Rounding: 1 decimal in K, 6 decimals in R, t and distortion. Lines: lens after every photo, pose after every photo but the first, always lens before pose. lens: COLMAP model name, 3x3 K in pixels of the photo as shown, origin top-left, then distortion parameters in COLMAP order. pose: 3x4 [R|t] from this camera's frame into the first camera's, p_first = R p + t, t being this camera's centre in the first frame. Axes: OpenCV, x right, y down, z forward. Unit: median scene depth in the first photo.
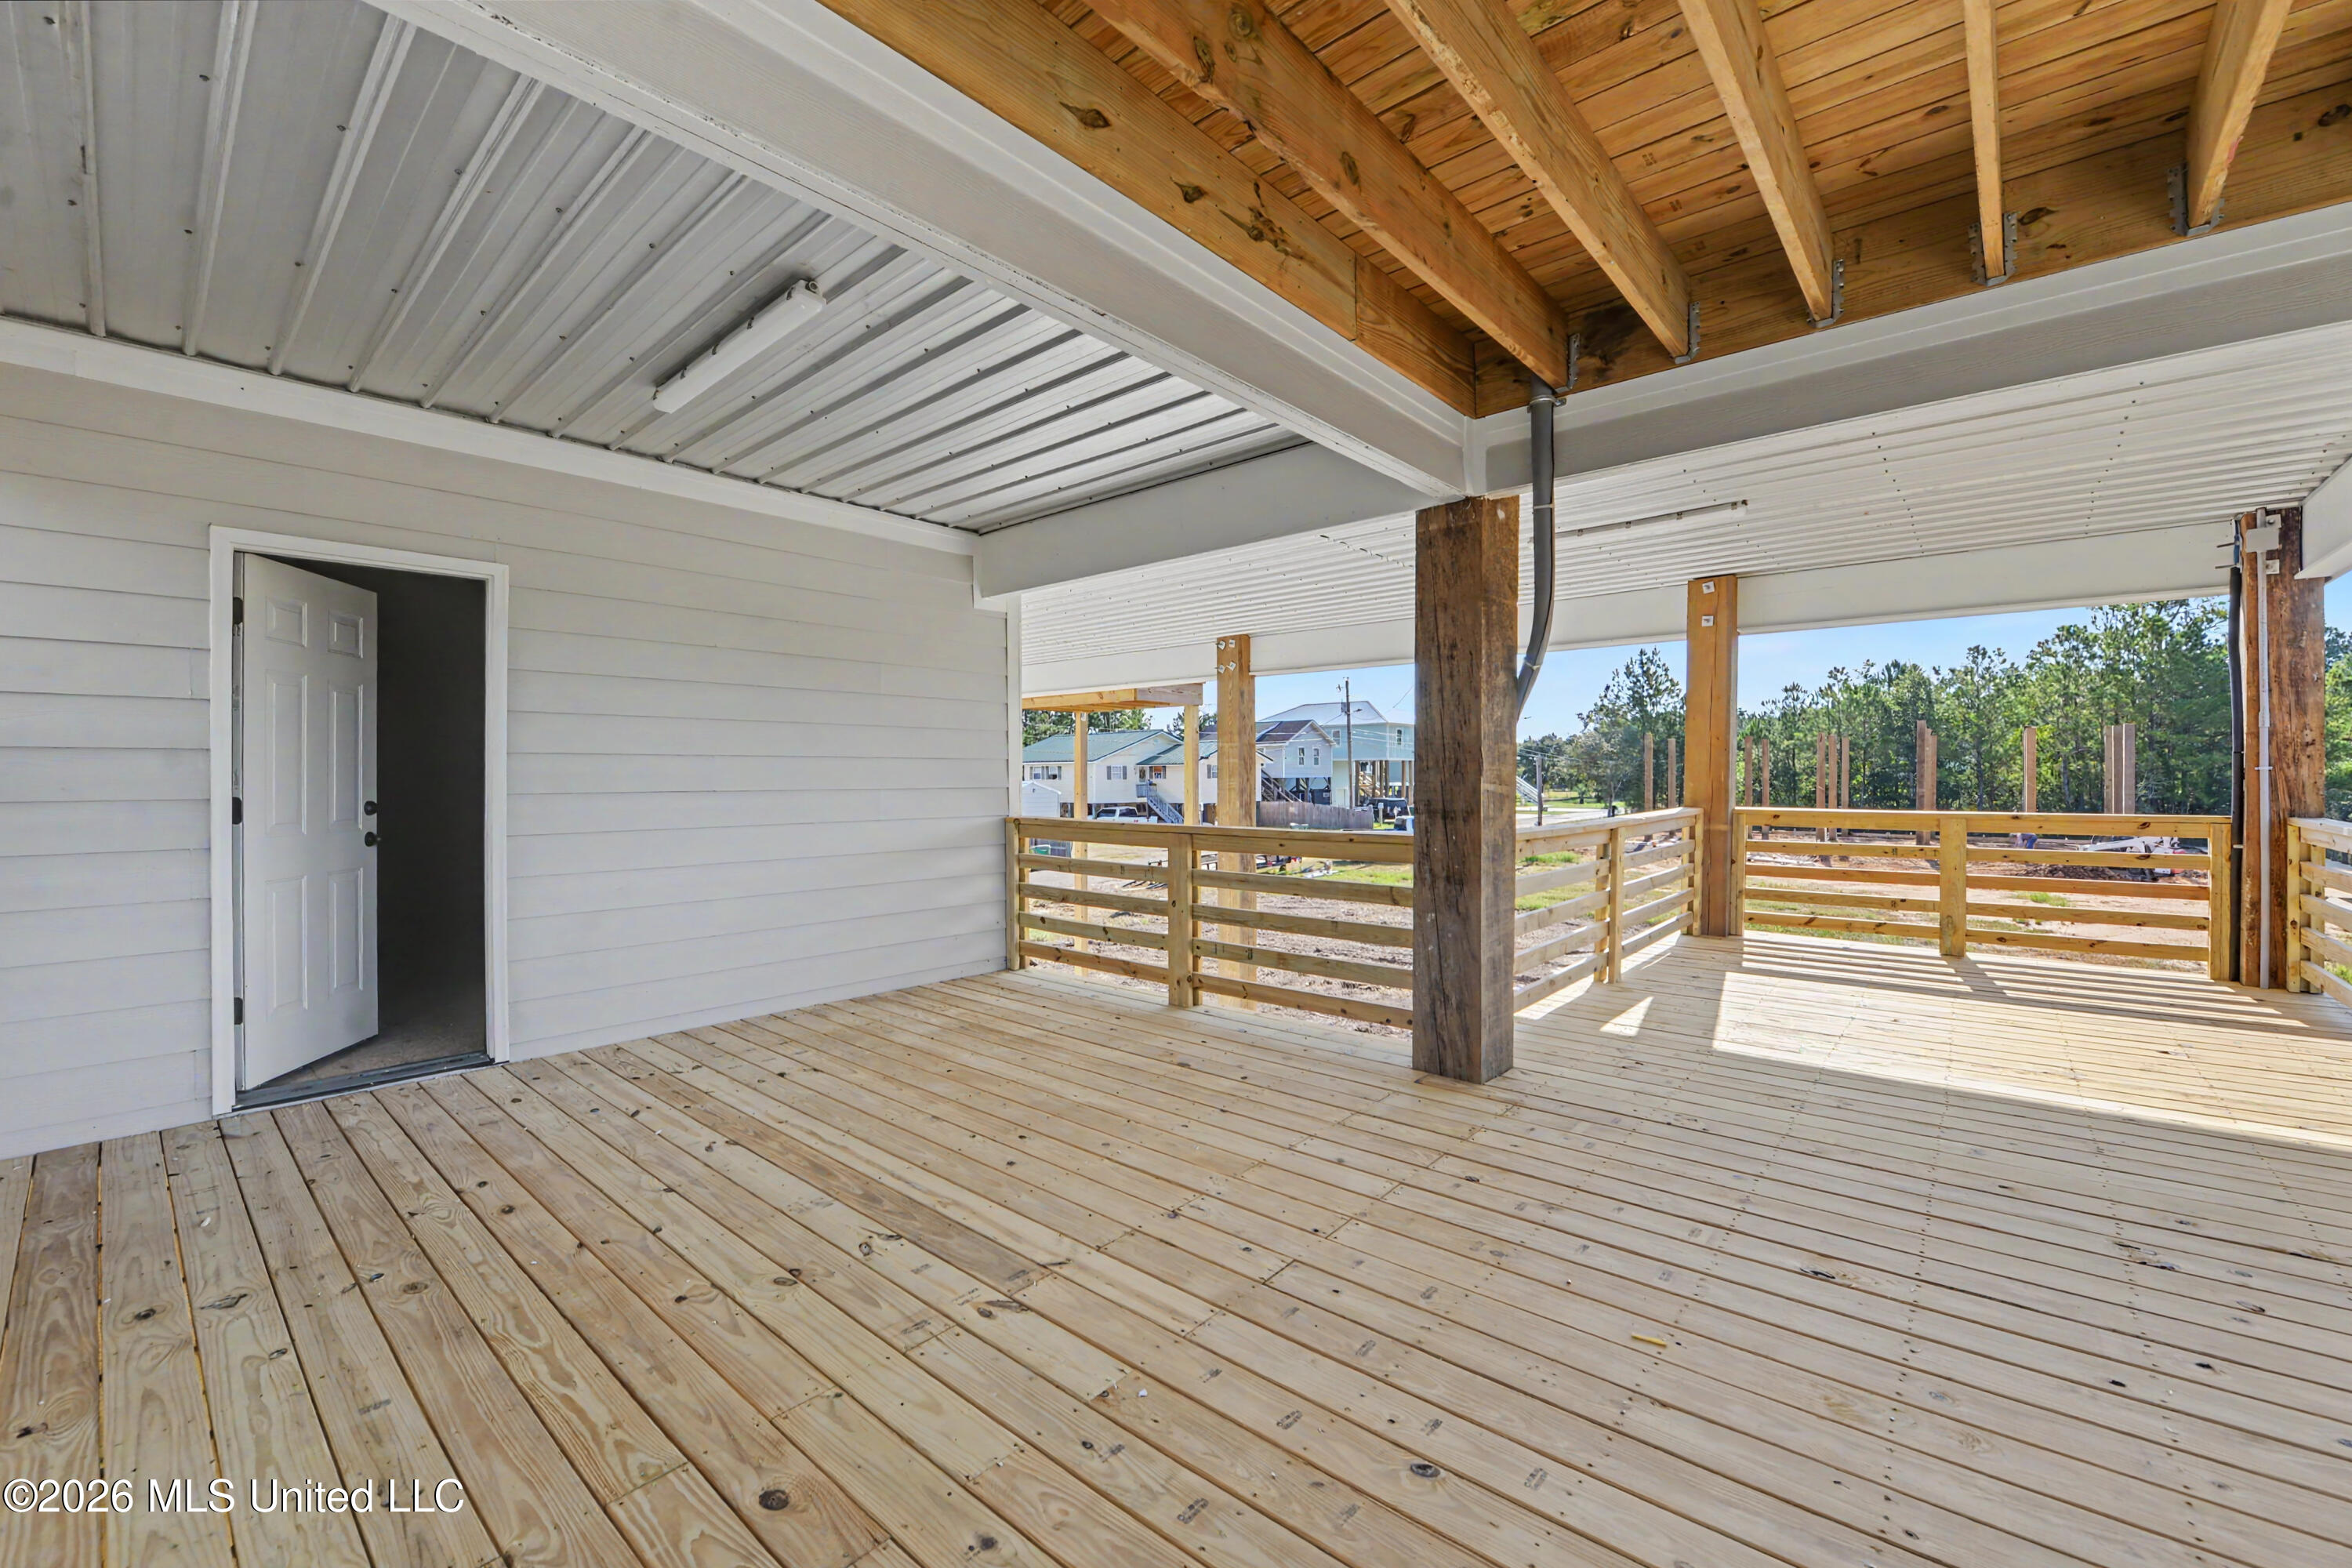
lens RADIAL K [[944.7, 0, 1171.8], [0, 944.7, 770.1], [0, 0, 1]] dist [-0.018070, -0.000239]
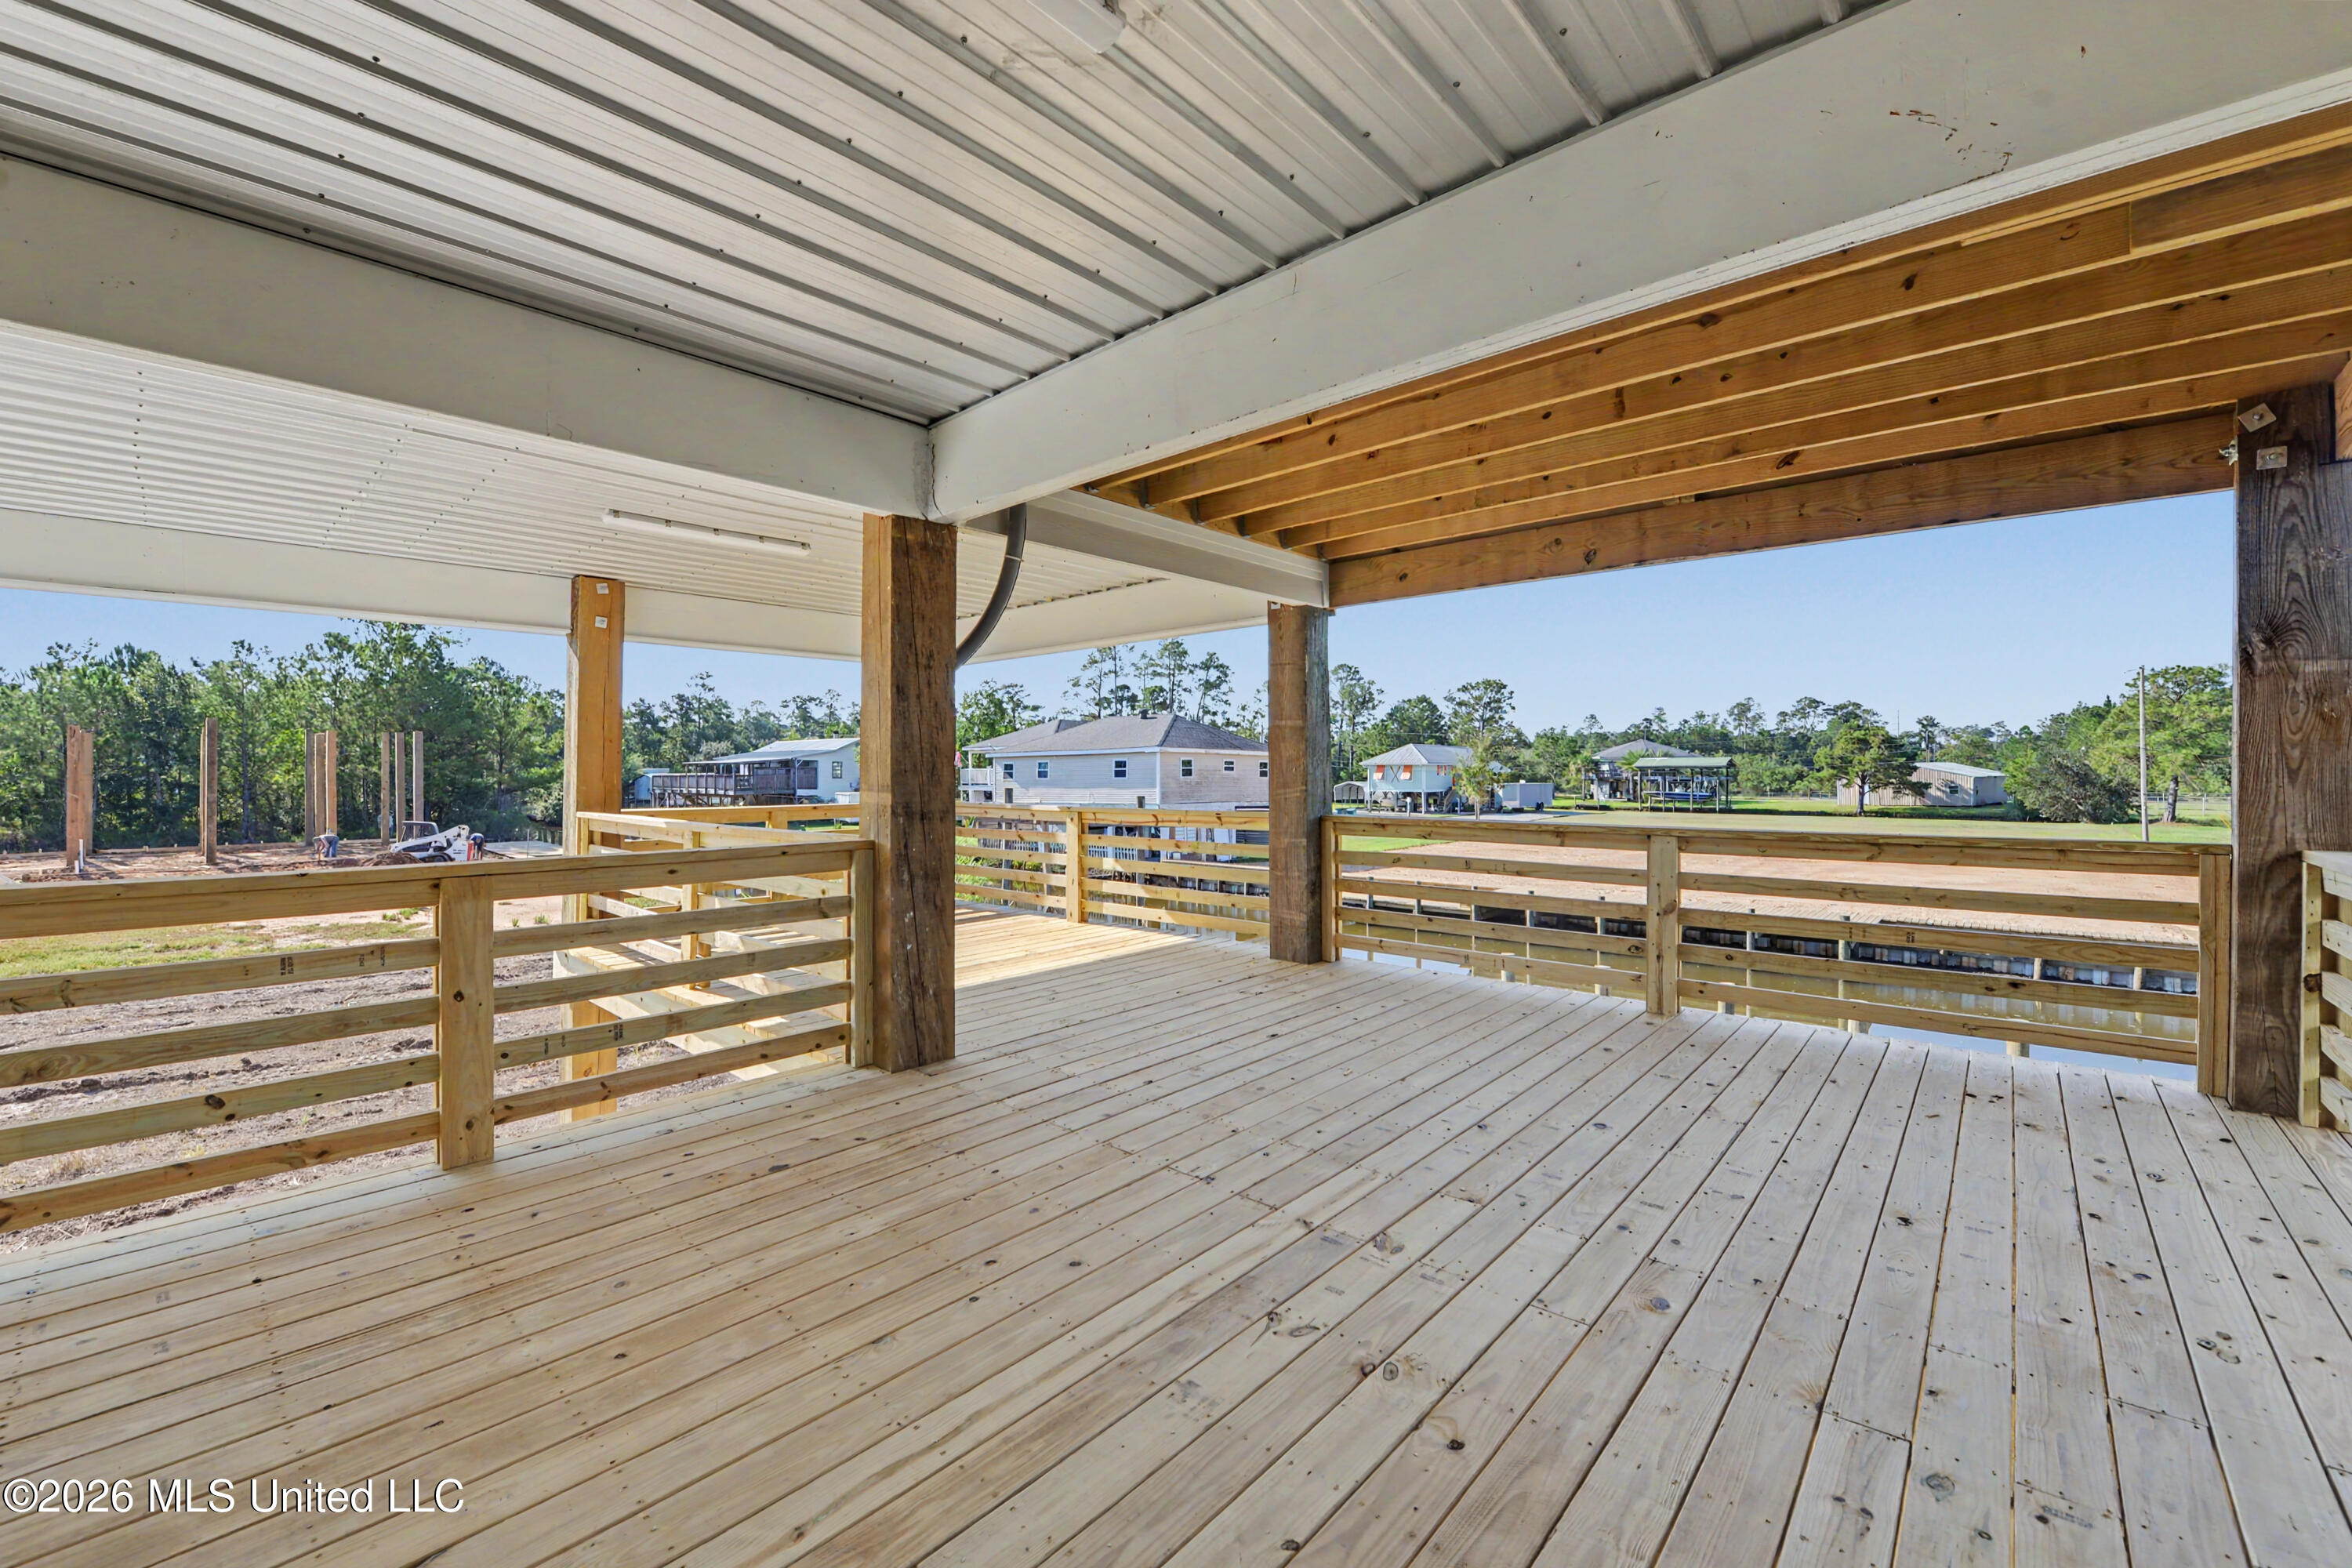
lens RADIAL K [[957.7, 0, 1164.5], [0, 957.7, 770.8], [0, 0, 1]] dist [-0.022834, -0.000541]
pose [[0.018980, 0.002615, 0.999816, -0.869322], [-0.000342, 0.999997, -0.002609, 0.000135], [-0.999820, -0.000292, 0.018981, 0.805848]]
